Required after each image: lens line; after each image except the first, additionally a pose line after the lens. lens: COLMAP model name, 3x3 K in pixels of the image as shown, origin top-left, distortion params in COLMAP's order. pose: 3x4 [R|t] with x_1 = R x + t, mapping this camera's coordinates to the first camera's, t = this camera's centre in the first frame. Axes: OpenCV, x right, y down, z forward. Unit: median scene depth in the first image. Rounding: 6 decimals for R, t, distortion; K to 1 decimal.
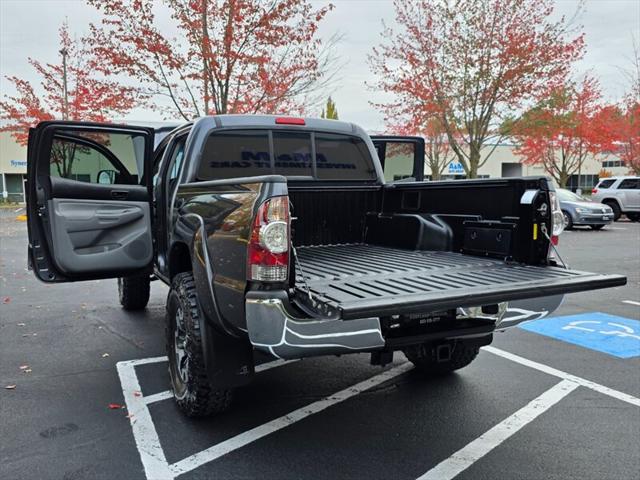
lens RADIAL K [[549.4, 0, 317.8], [0, 549.4, 242.4], [0, 0, 1]] dist [0.038663, 0.002068]
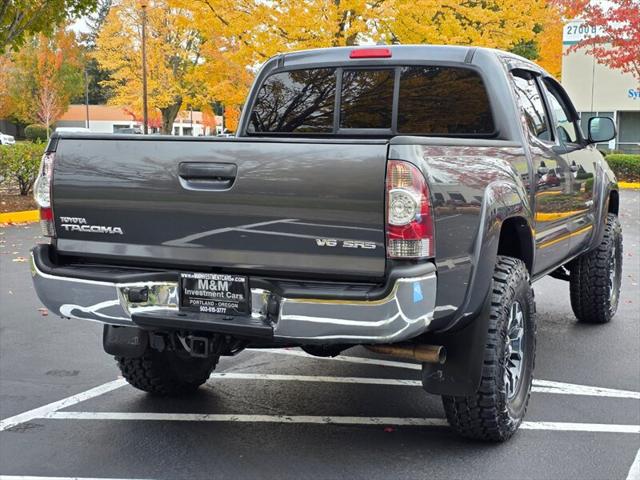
lens RADIAL K [[1003.4, 0, 319.4], [0, 1003.4, 241.4], [0, 0, 1]] dist [0.054032, 0.090325]
pose [[0.655225, 0.096351, -0.749264, 1.114995], [-0.090805, 0.994687, 0.048502, -0.037236], [0.749956, 0.036258, 0.660493, 0.093929]]
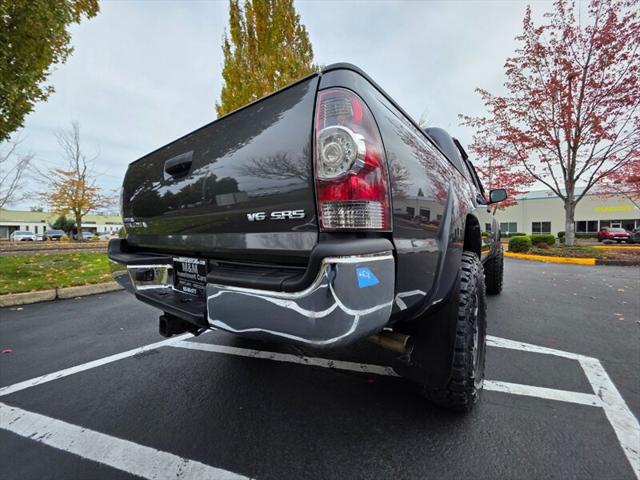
lens RADIAL K [[254.5, 0, 320.3], [0, 254.5, 239.5], [0, 0, 1]] dist [0.003376, 0.000161]
pose [[0.458685, 0.023536, -0.888287, 0.528859], [-0.086900, 0.996046, -0.018481, 0.036824], [0.884340, 0.085669, 0.458916, 0.773403]]
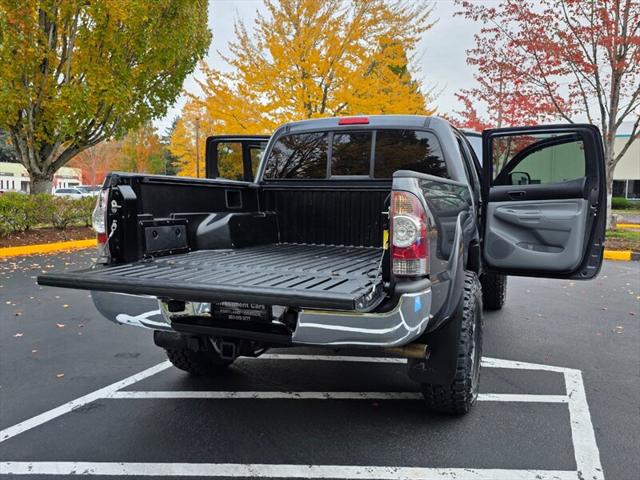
lens RADIAL K [[555.8, 0, 320.0], [0, 555.8, 240.0], [0, 0, 1]] dist [0.043801, -0.001527]
pose [[0.686512, 0.076053, -0.723131, 0.791358], [-0.088116, 0.995887, 0.021085, -0.024149], [0.721760, 0.049244, 0.690389, 0.319032]]
